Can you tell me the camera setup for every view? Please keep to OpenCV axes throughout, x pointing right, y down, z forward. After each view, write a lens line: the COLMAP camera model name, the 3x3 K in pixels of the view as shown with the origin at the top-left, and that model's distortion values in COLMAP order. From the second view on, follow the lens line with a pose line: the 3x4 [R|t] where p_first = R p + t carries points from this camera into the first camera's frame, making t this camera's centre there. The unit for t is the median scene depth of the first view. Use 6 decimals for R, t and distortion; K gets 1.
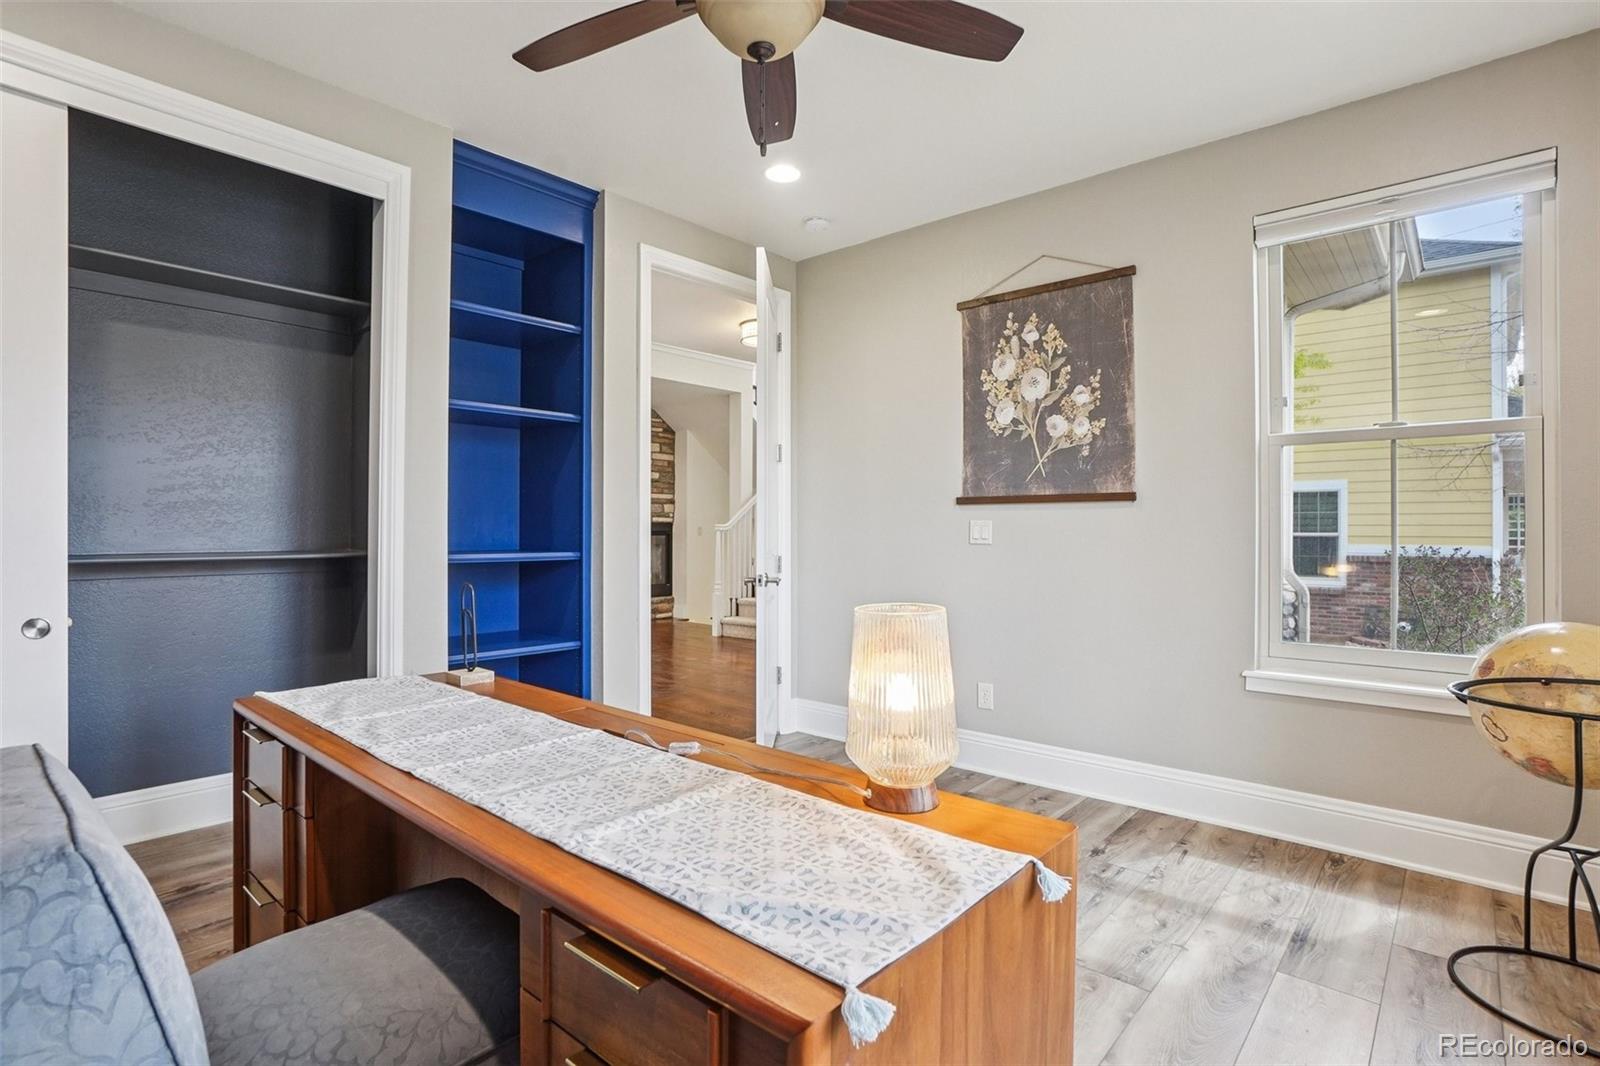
lens RADIAL K [[772.9, 0, 796.8], [0, 772.9, 533.9], [0, 0, 1]] dist [-0.001076, 0.000224]
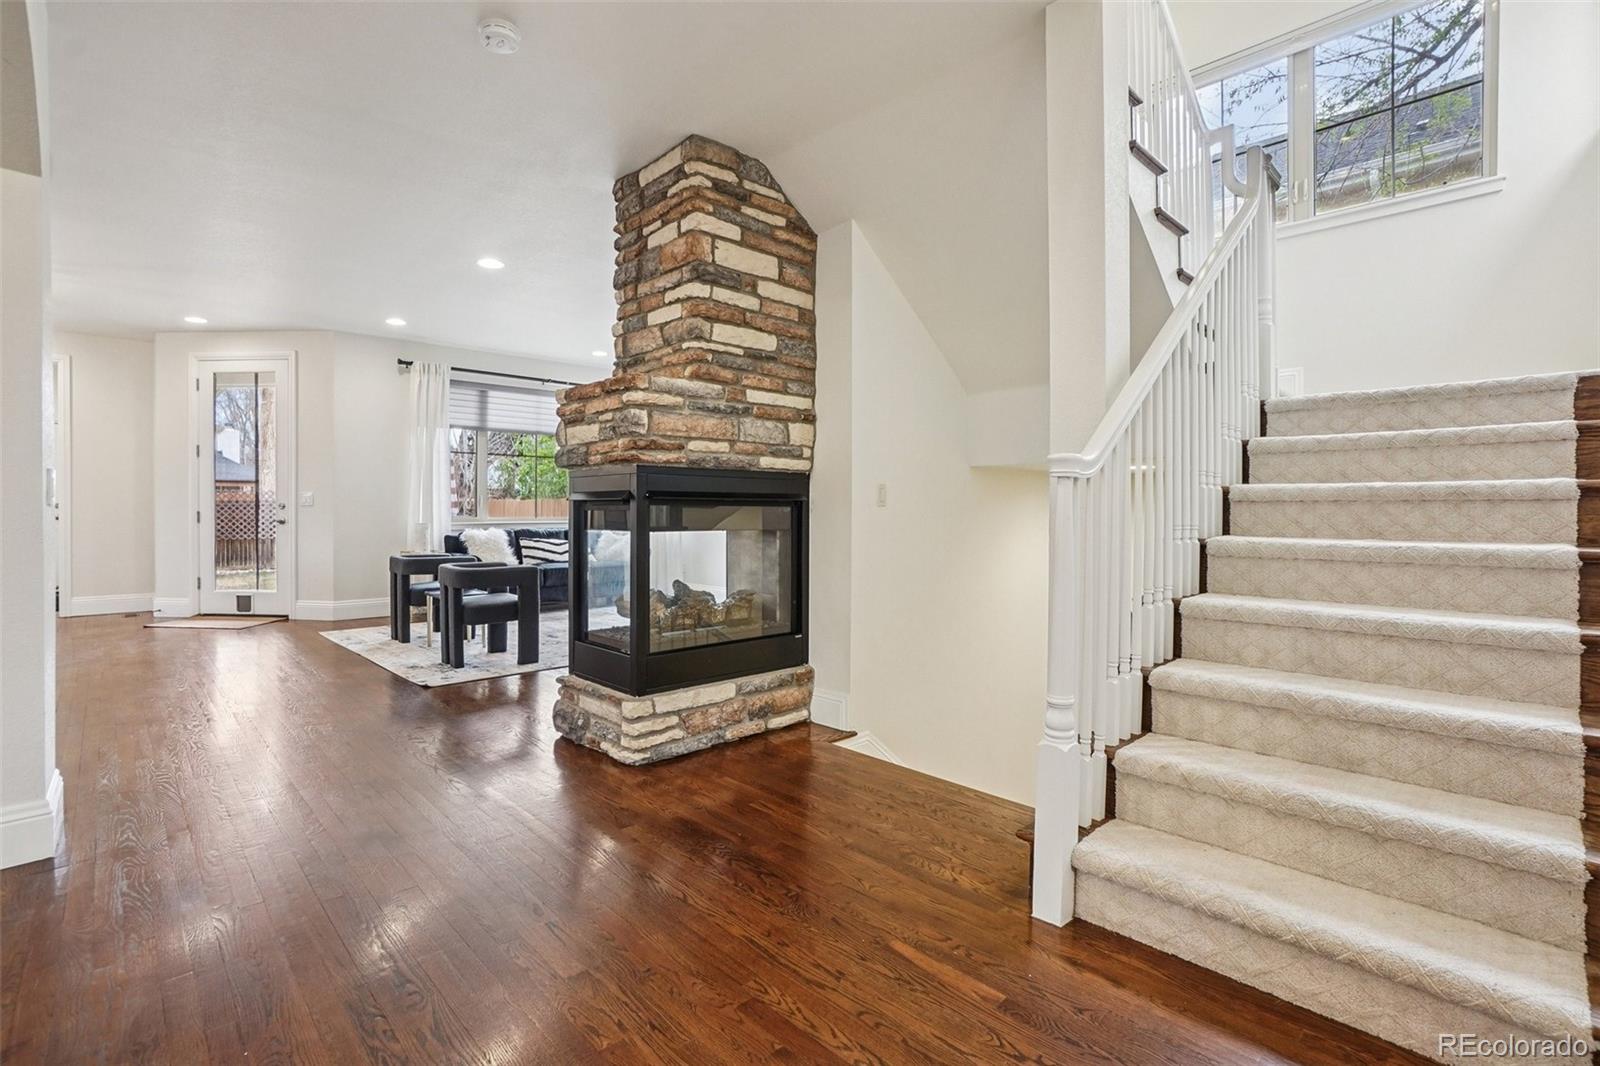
lens RADIAL K [[718.8, 0, 803.0], [0, 718.8, 520.0], [0, 0, 1]] dist [-0.000032, 0.000000]
pose [[0.997622, 0.002597, -0.068872, -0.140051], [-0.002030, 0.999964, 0.008294, 0.005674], [0.068891, -0.008135, 0.997591, 0.649270]]
